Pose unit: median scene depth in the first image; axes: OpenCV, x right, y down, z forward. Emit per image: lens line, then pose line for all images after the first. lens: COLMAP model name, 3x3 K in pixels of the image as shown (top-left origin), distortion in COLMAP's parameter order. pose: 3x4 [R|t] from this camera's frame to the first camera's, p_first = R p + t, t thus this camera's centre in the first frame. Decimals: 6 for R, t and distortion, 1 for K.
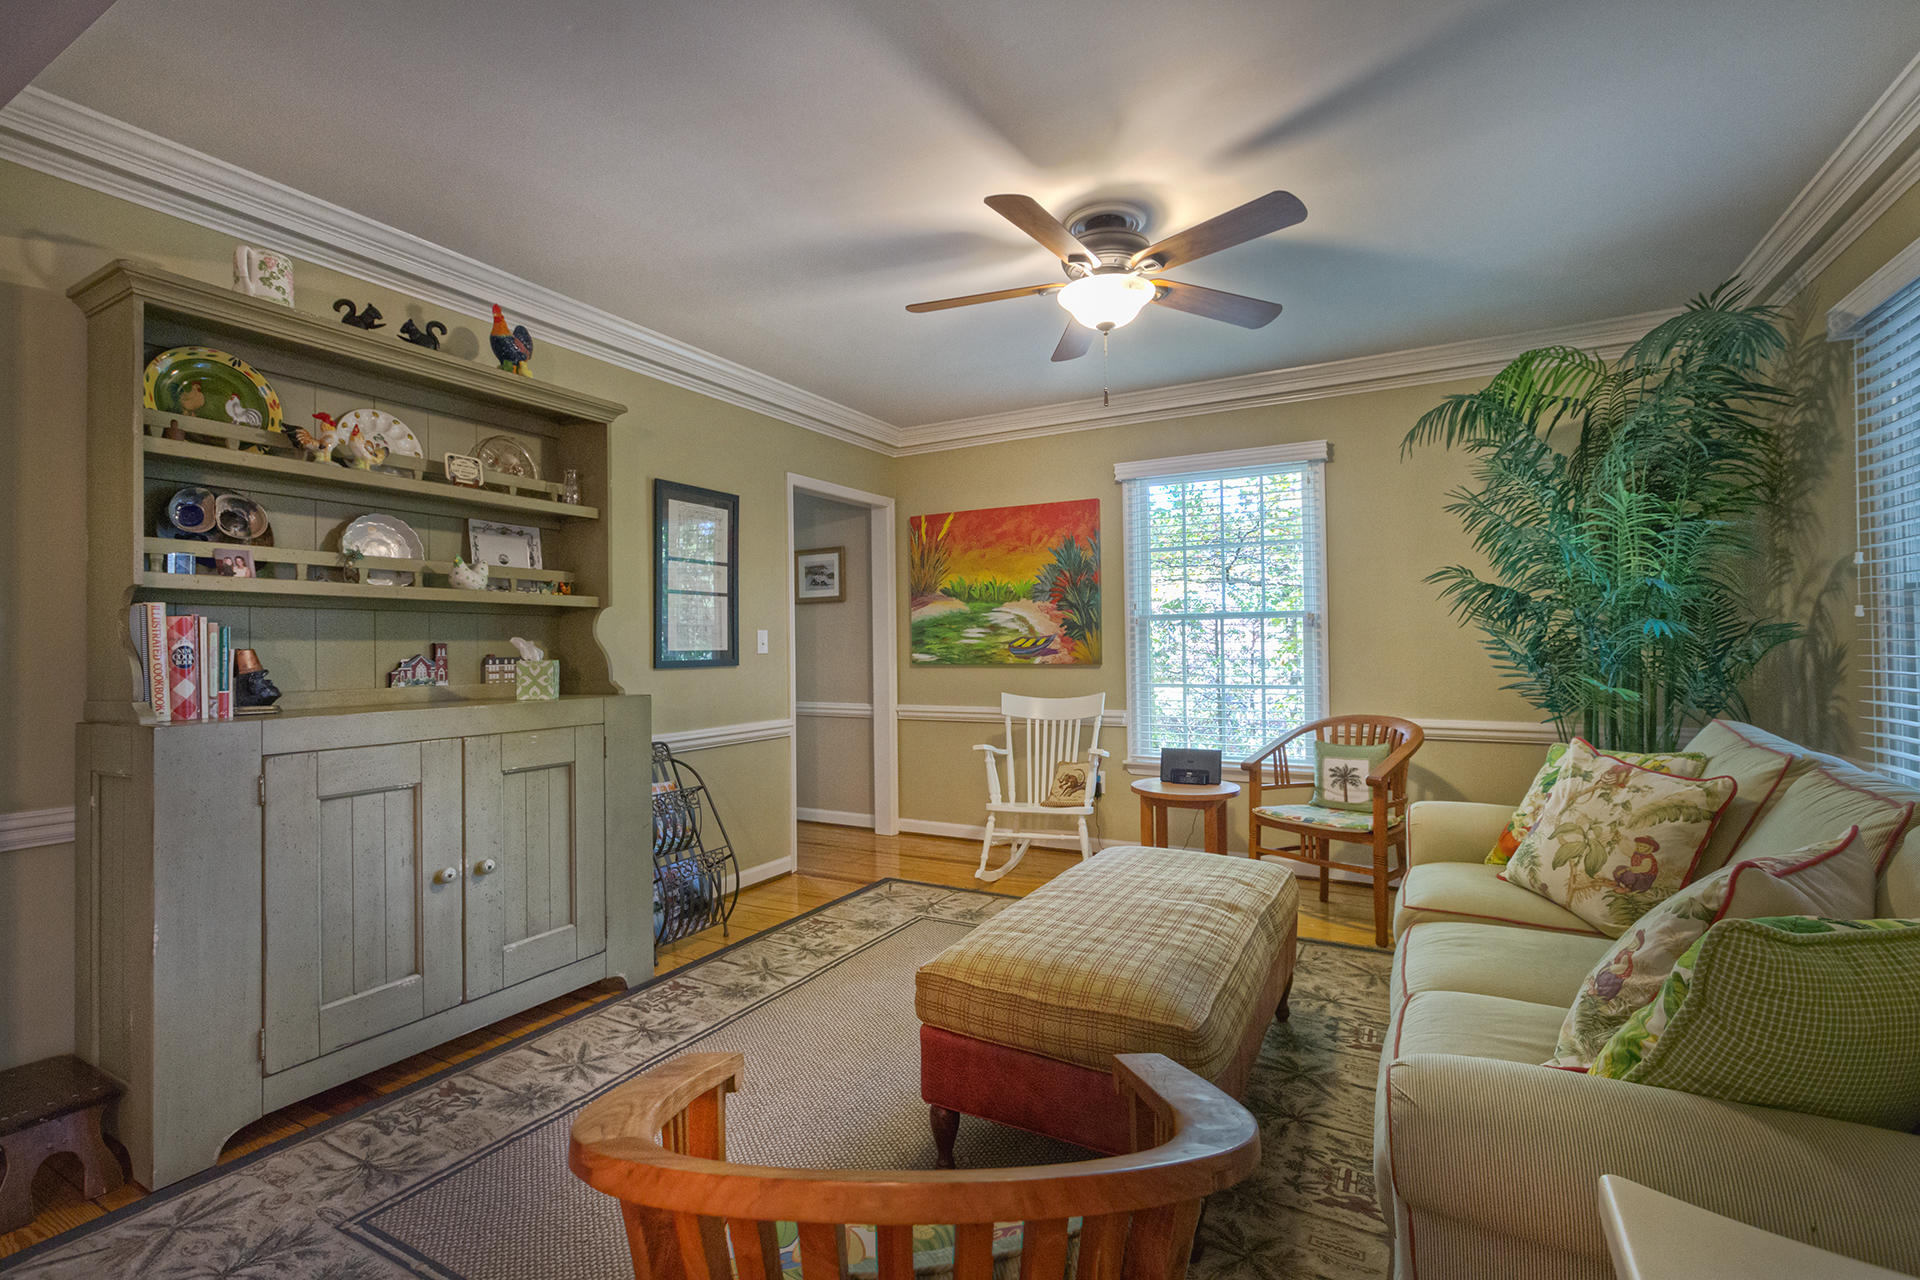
lens RADIAL K [[862.5, 0, 958.3], [0, 862.5, 634.7], [0, 0, 1]] dist [0.000063, 0.000224]
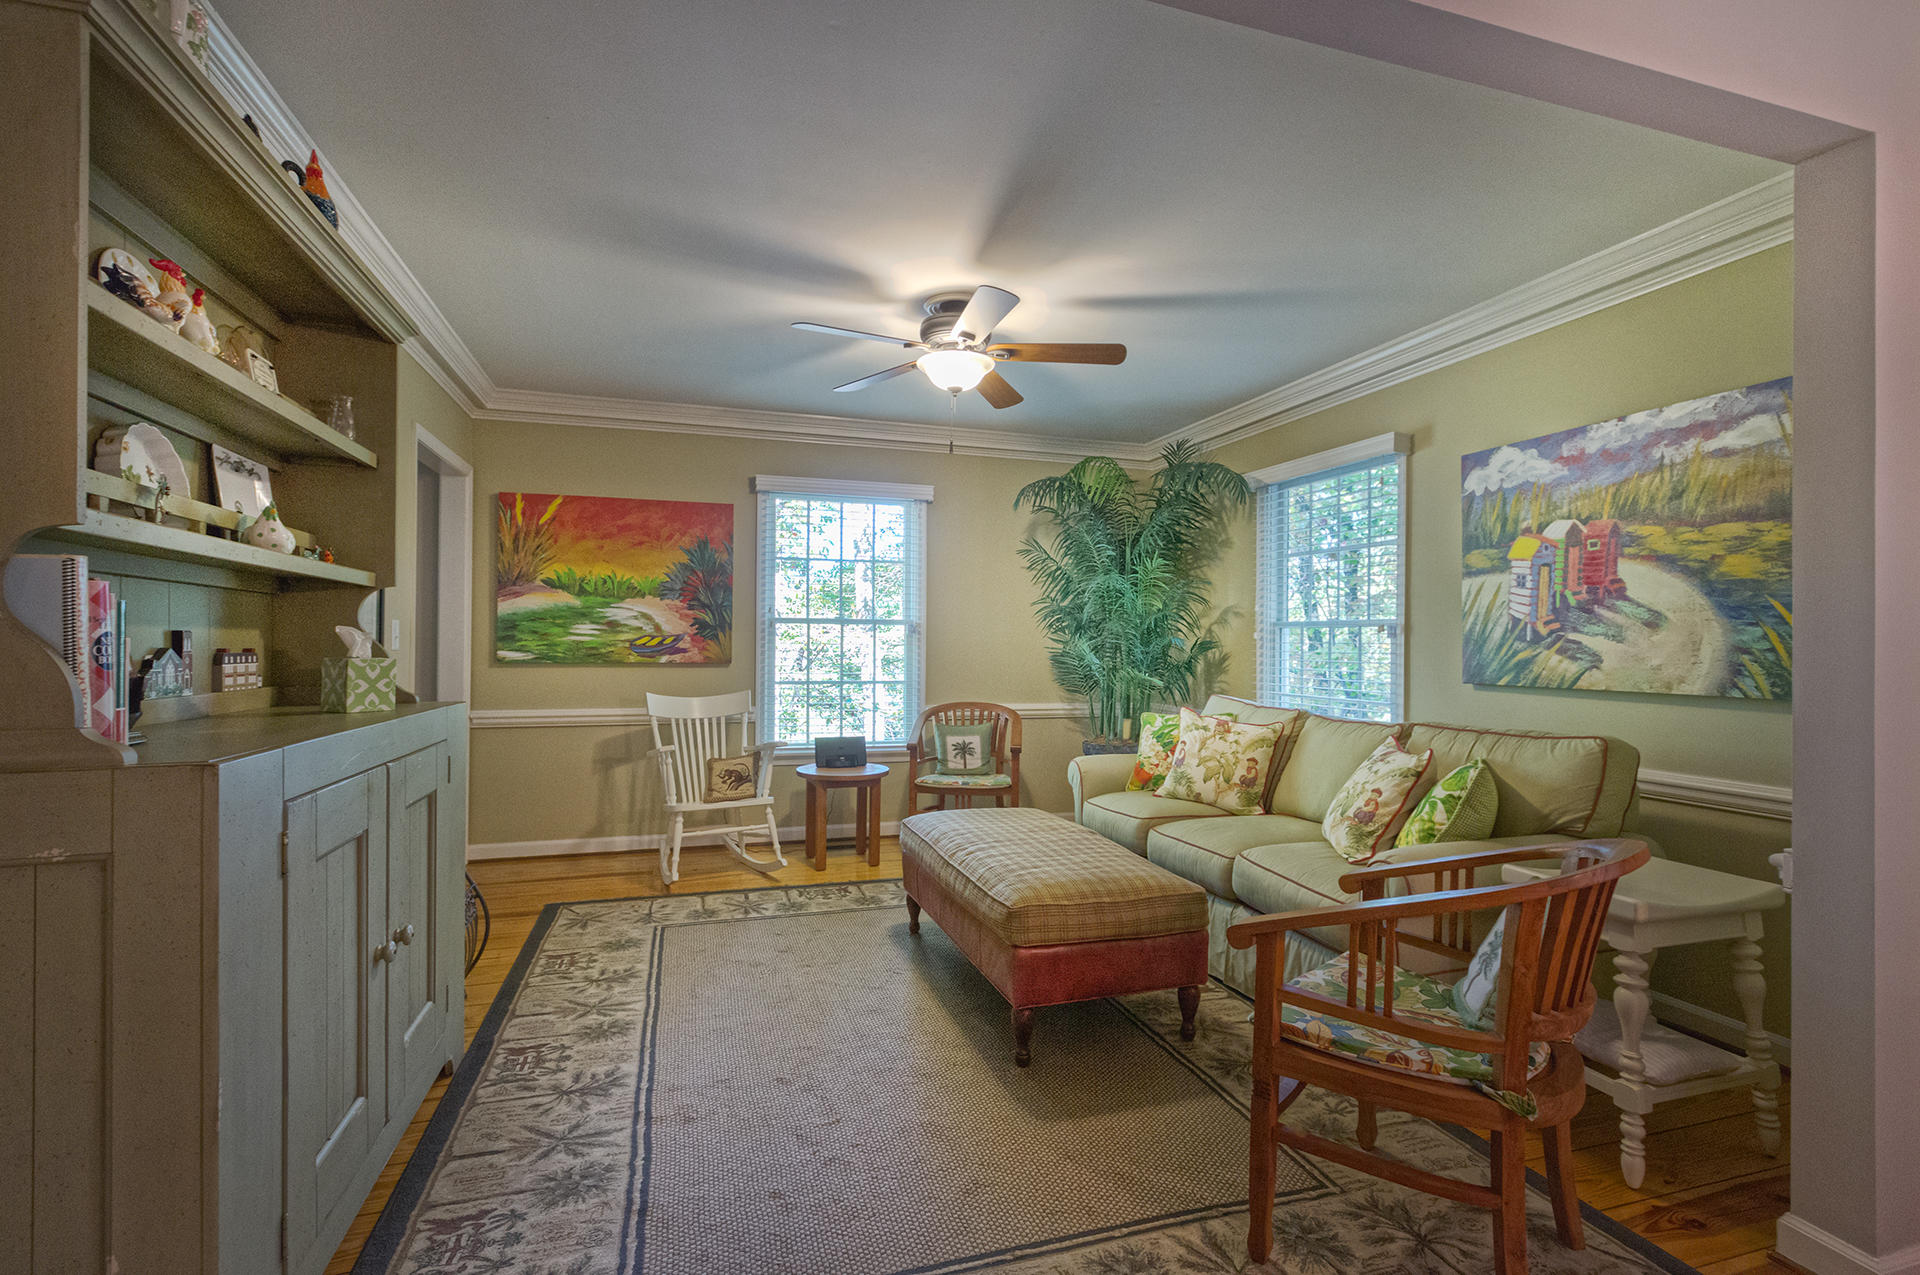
lens RADIAL K [[870.9, 0, 960.0], [0, 870.9, 637.5], [0, 0, 1]] dist [-0.000548, -0.000235]
pose [[0.689429, 0.021733, 0.724027, -0.491028], [-0.024999, 0.999668, -0.006202, 0.003120], [-0.723922, -0.013825, 0.689744, 0.089305]]
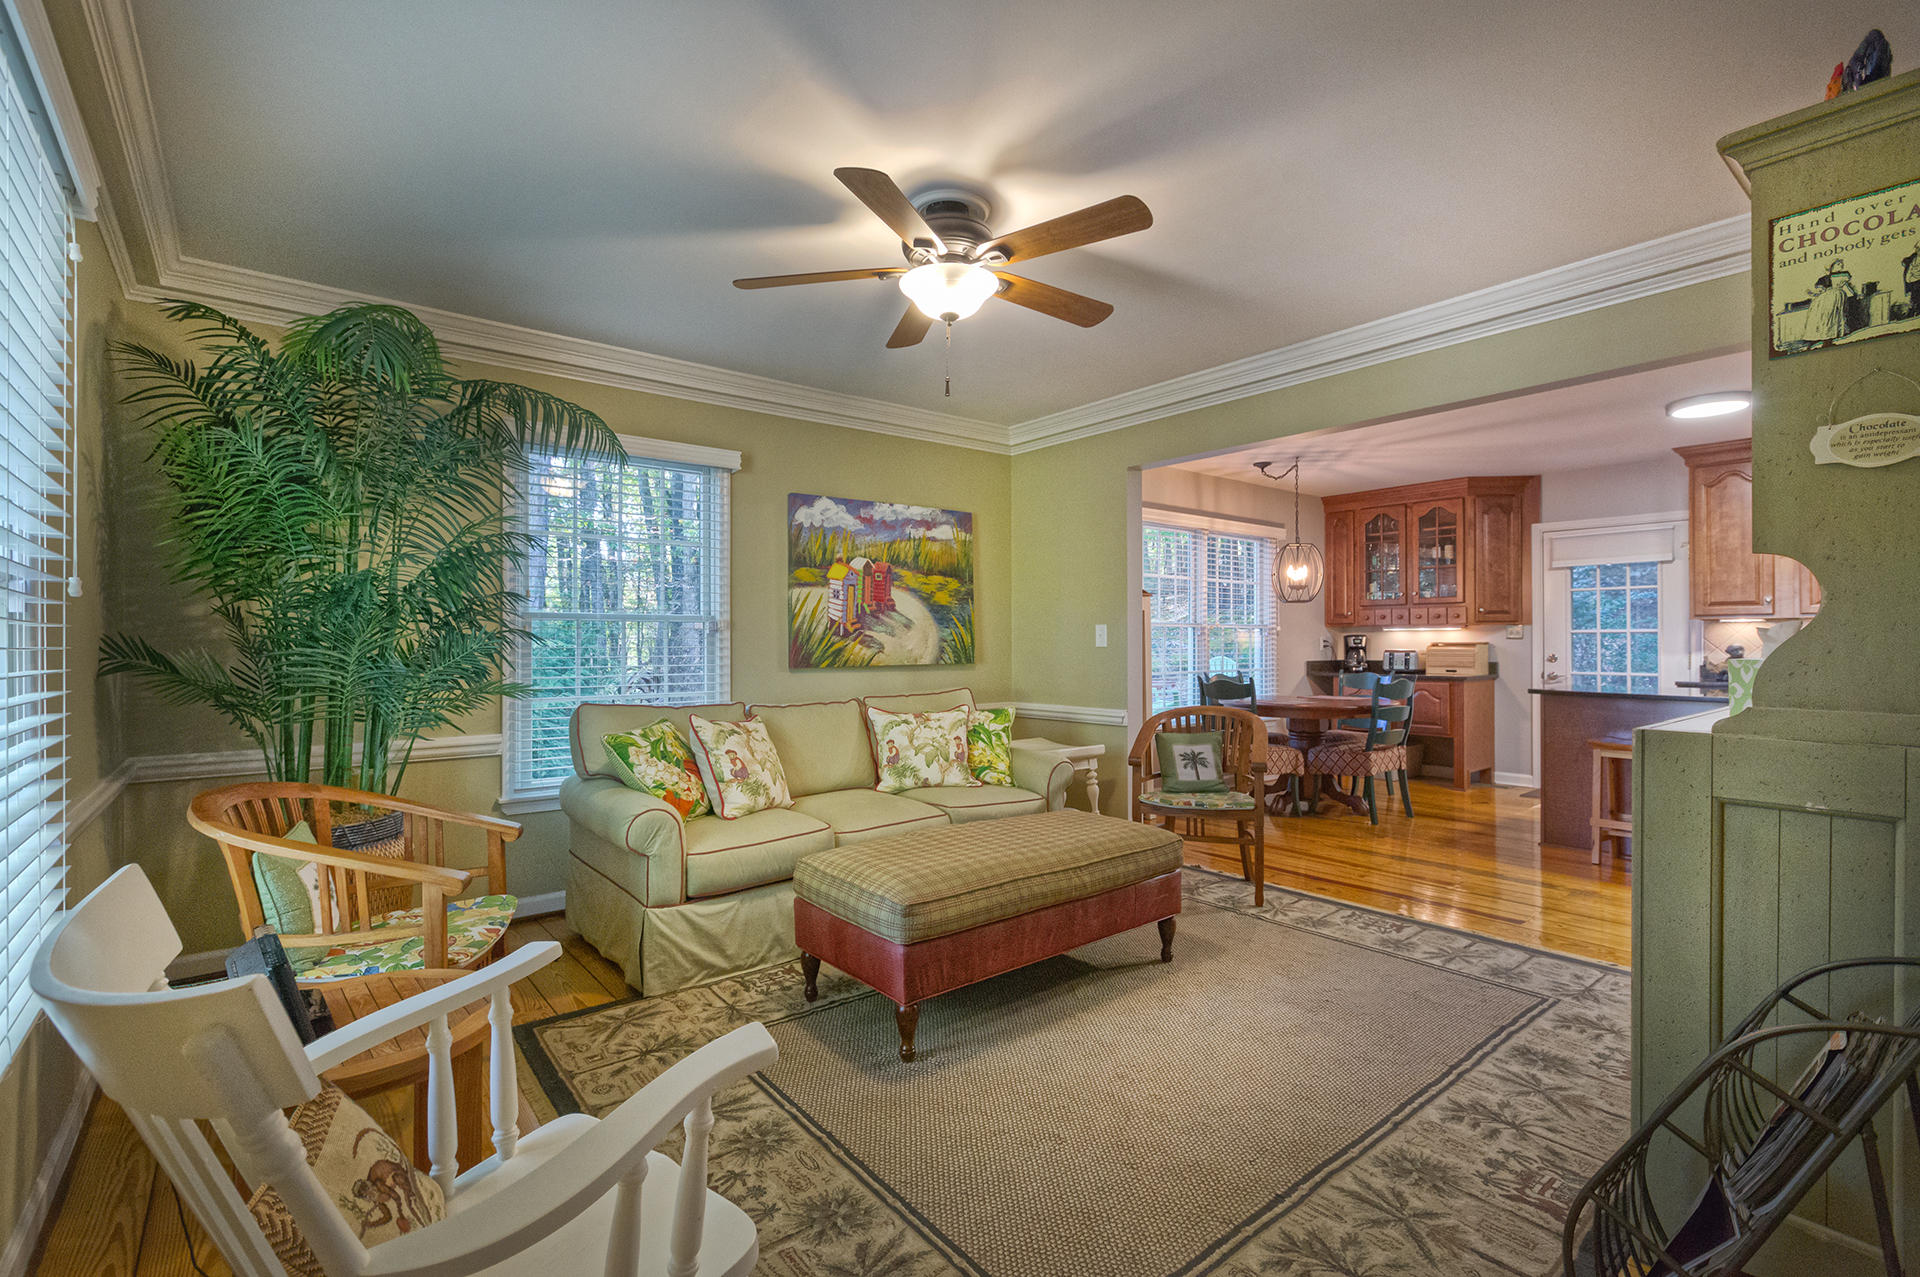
lens RADIAL K [[870.9, 0, 960.0], [0, 870.9, 638.5], [0, 0, 1]] dist [-0.000548, -0.000235]
pose [[-0.925710, 0.017402, 0.377834, -0.139221], [0.011050, 0.999759, -0.018973, 0.016171], [-0.378073, -0.013388, -0.925679, 1.297461]]
